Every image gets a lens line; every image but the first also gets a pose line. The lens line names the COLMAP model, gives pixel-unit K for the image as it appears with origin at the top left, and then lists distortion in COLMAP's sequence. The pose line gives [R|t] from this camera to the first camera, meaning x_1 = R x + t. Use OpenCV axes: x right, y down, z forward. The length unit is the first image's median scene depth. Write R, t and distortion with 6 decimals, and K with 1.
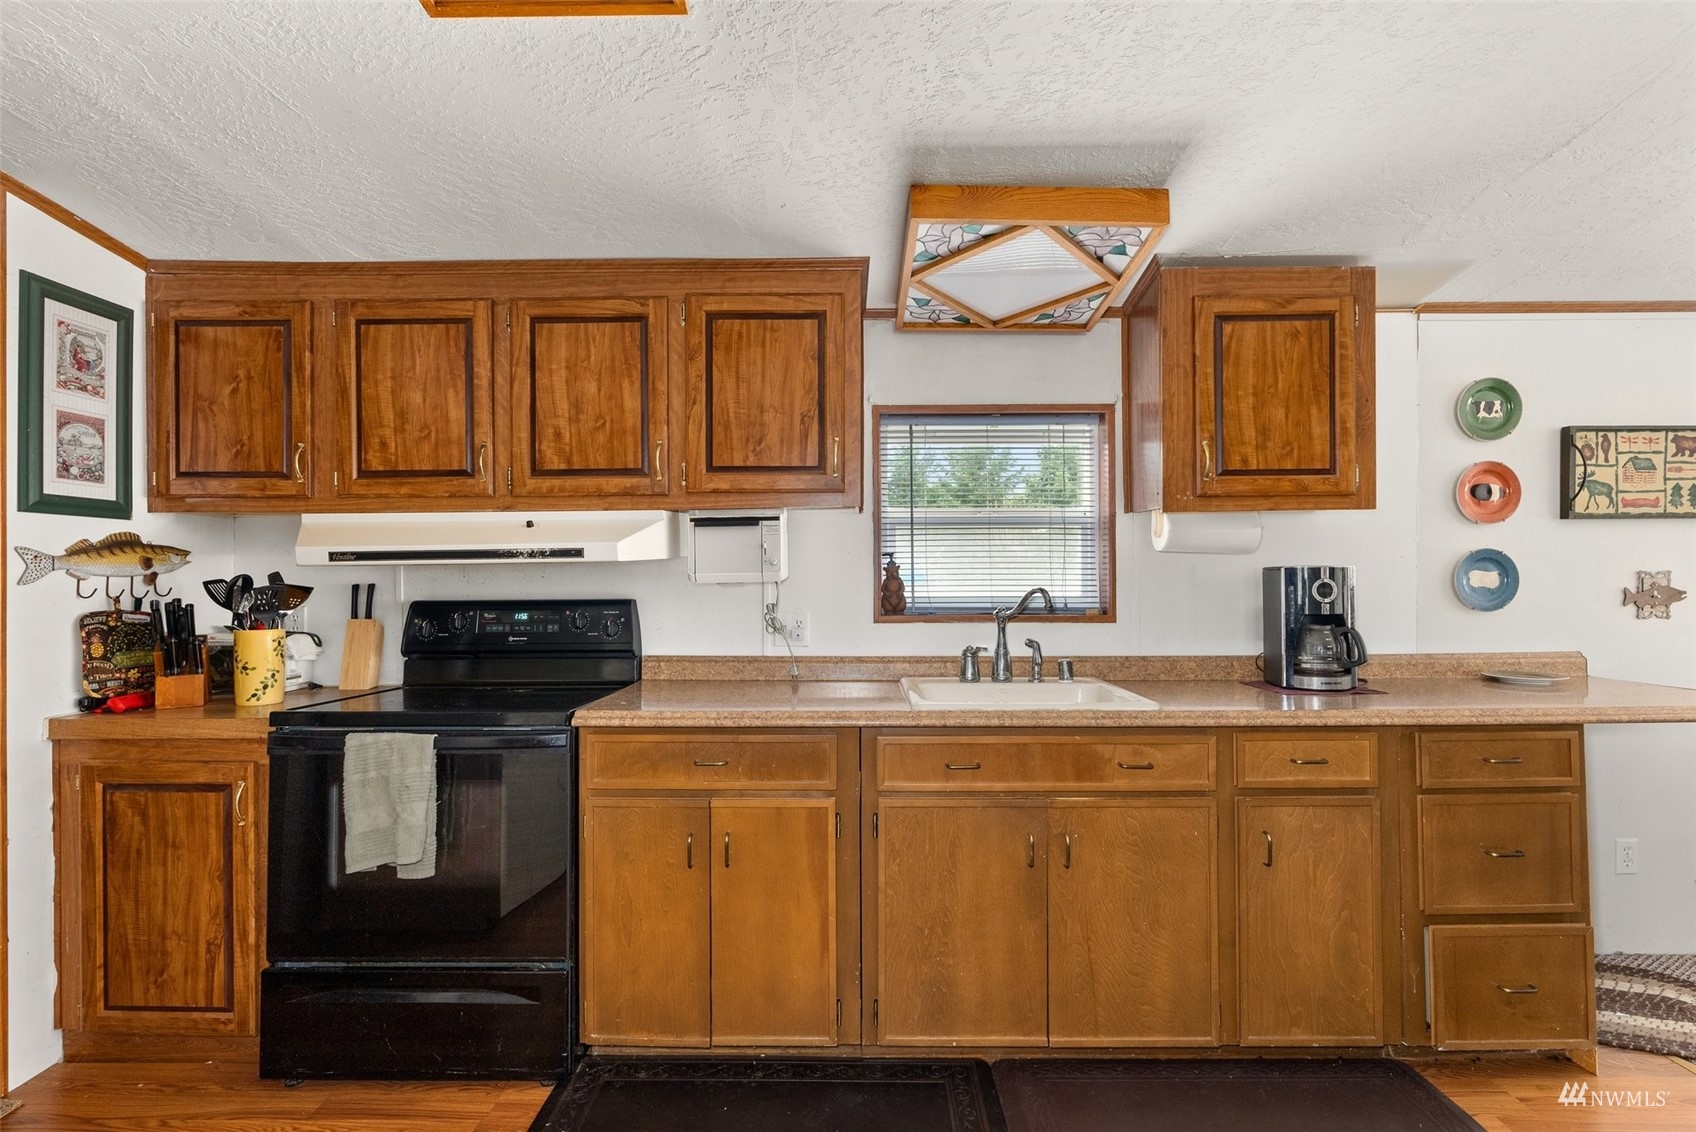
lens RADIAL K [[769.4, 0, 855.0], [0, 769.4, 572.8], [0, 0, 1]] dist [-0.004267, 0.002513]
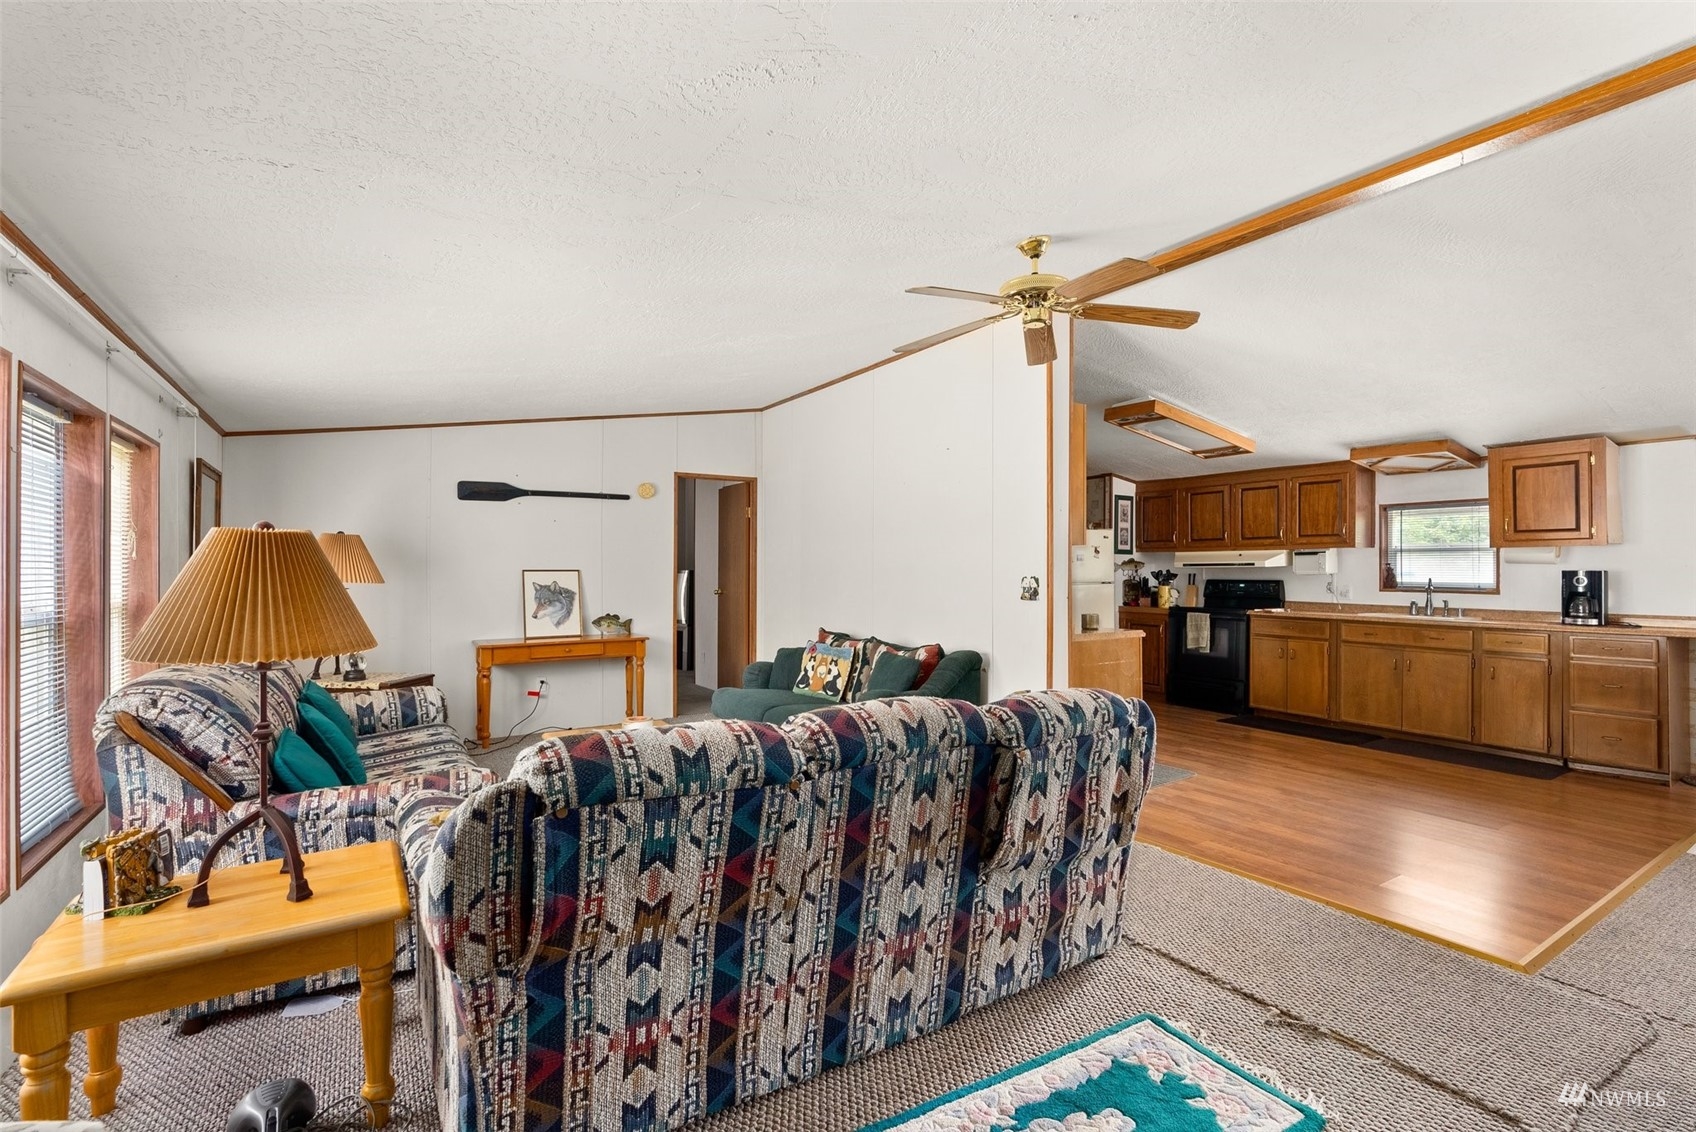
lens RADIAL K [[769.4, 0, 847.2], [0, 769.4, 568.0], [0, 0, 1]] dist [-0.004267, 0.002513]
pose [[0.543478, 0.005274, -0.839407, 1.360350], [-0.007104, 0.999973, 0.001683, -0.002963], [0.839393, 0.005048, 0.543501, -2.089604]]
